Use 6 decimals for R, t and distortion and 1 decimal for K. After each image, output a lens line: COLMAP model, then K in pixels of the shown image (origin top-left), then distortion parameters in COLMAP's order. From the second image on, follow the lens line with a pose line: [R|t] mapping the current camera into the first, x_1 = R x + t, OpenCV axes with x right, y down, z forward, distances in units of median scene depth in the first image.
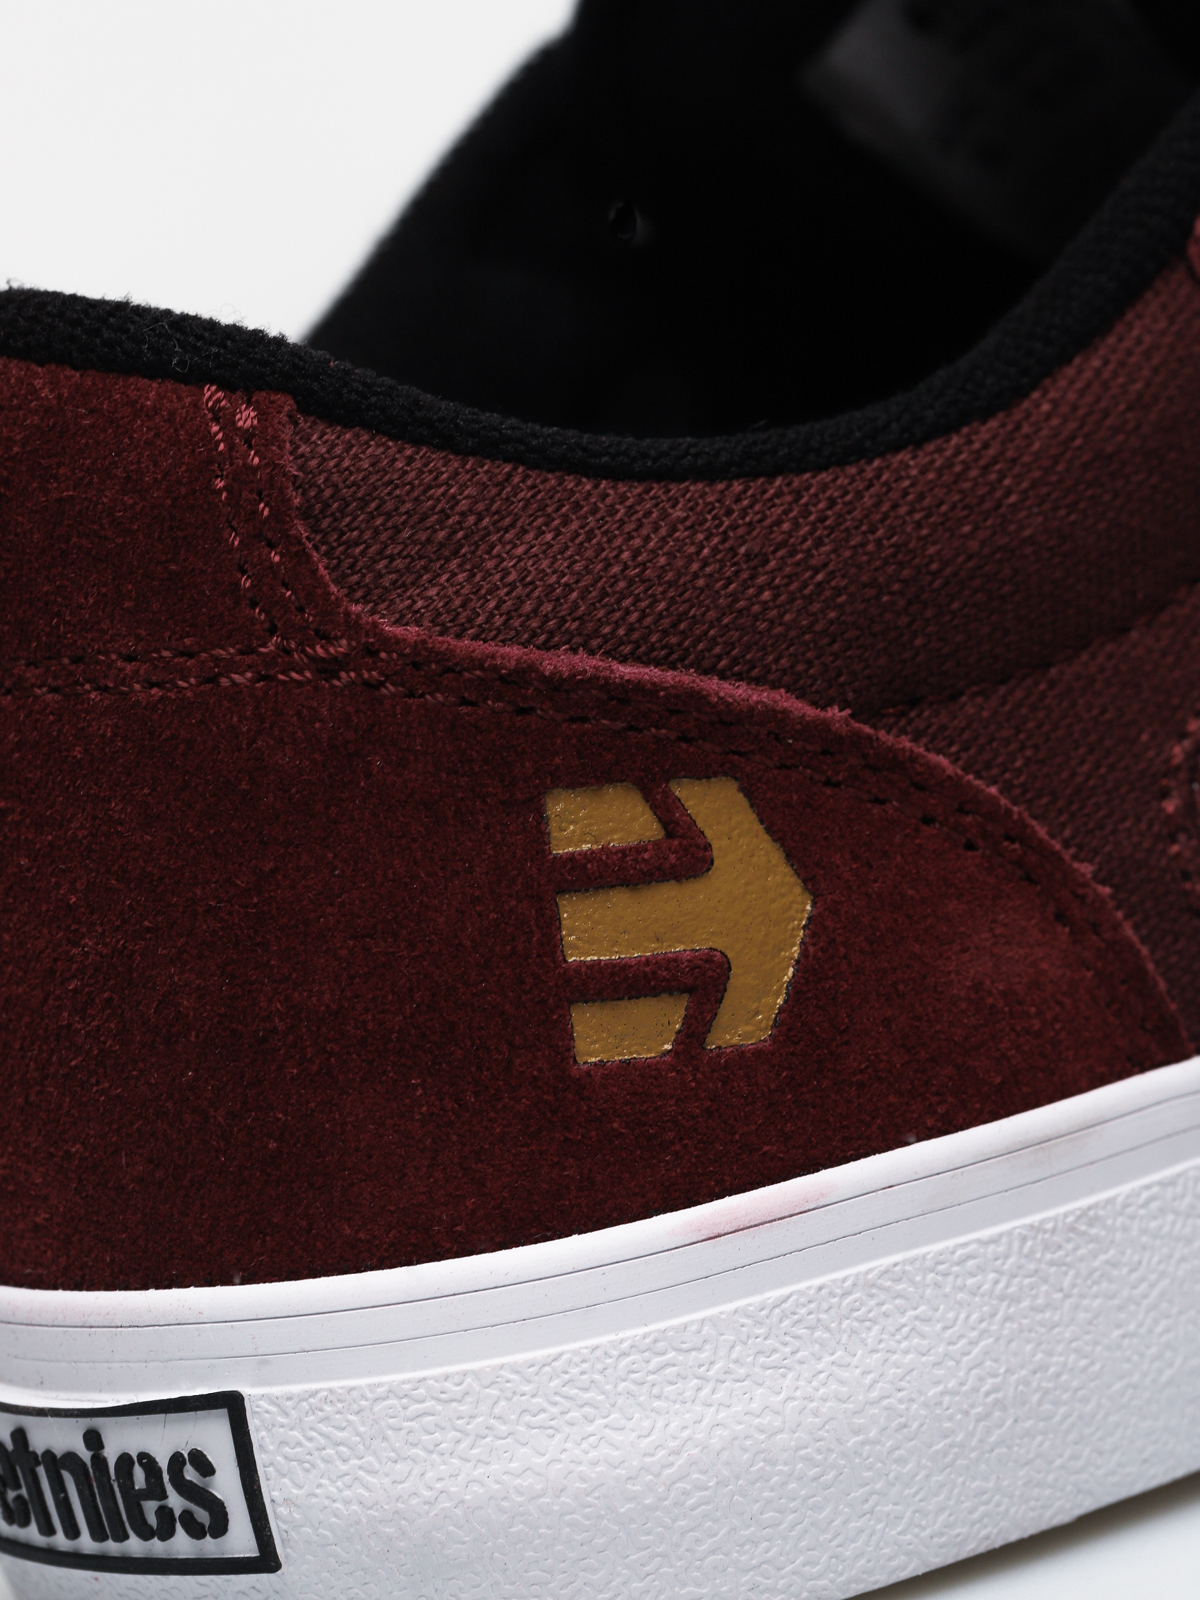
lens RADIAL K [[5106.1, 0, 600.8], [0, 5106.1, 800.8], [0, 0, 1]] dist [0.539199, 0.000000]
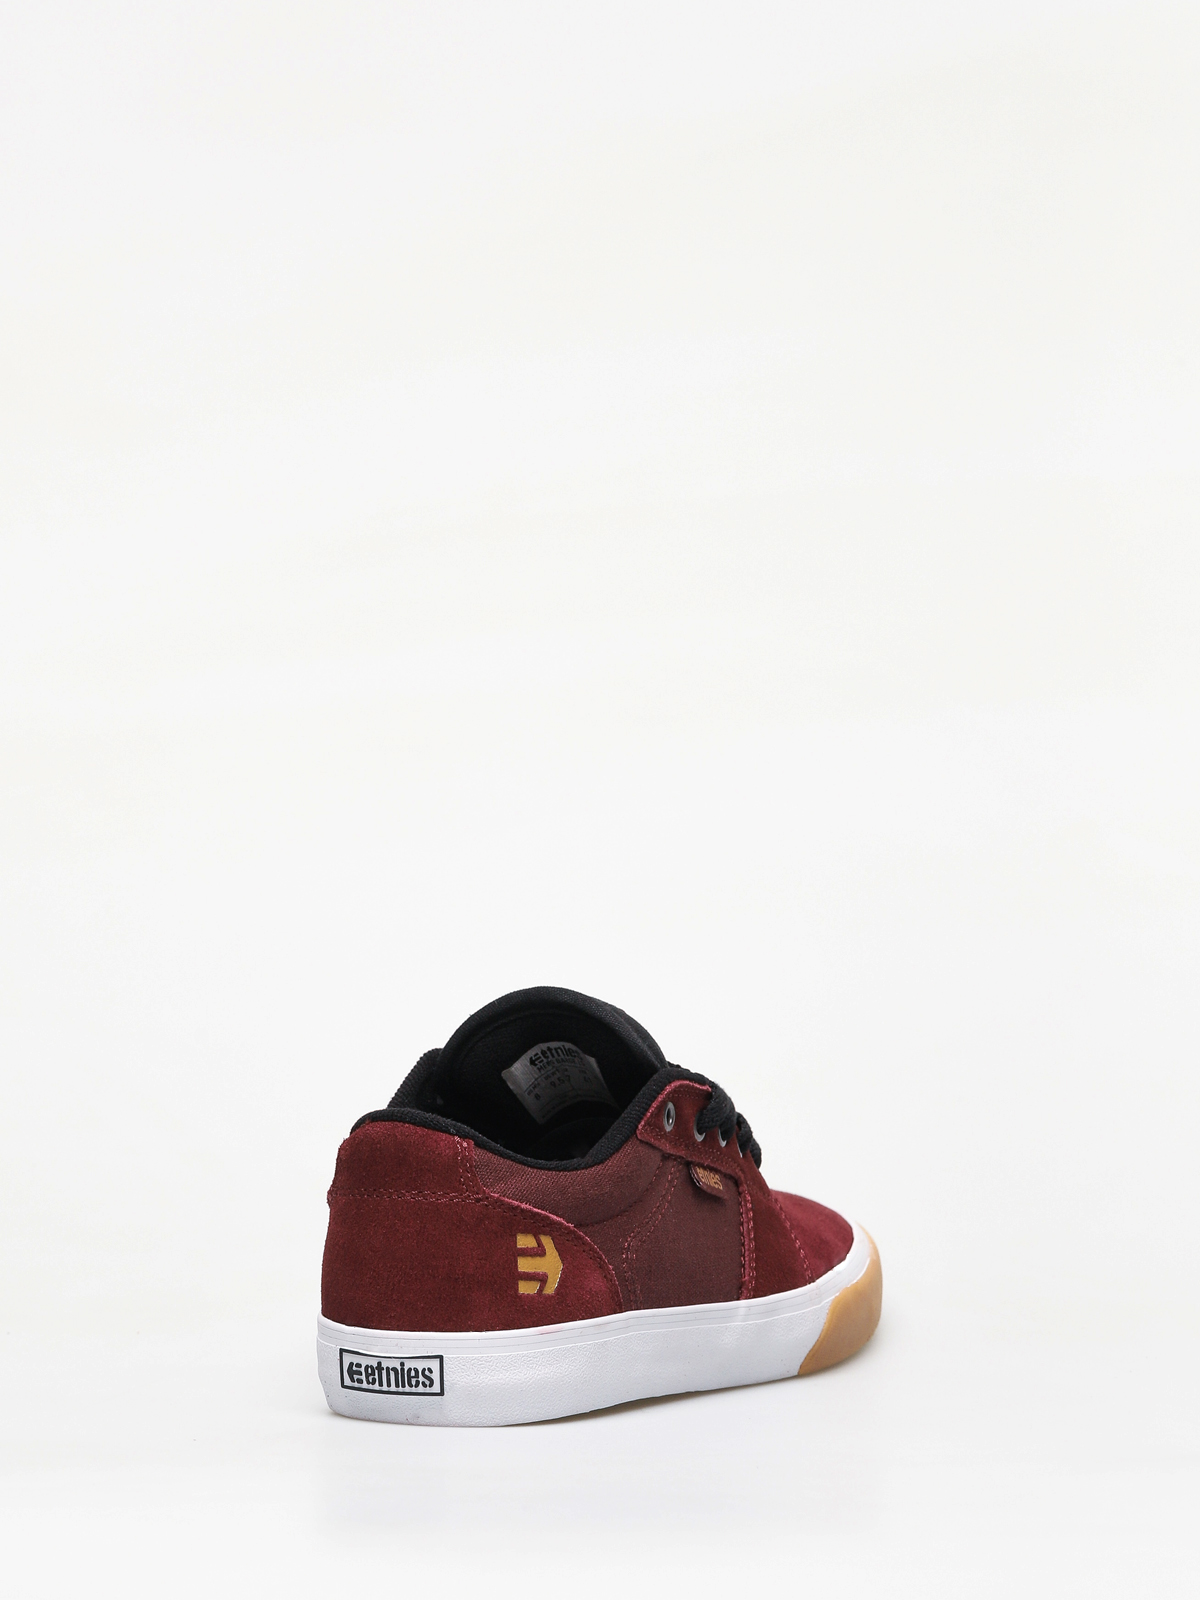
lens RADIAL K [[5106.1, 0, 599.7], [0, 5106.1, 800.1], [0, 0, 1]] dist [0.539199, 0.000000]
pose [[0.919156, 0.159311, 0.360240, -1.663097], [-0.105338, 0.980667, -0.164915, 0.368013], [-0.379548, 0.113635, 0.918167, -3.307760]]
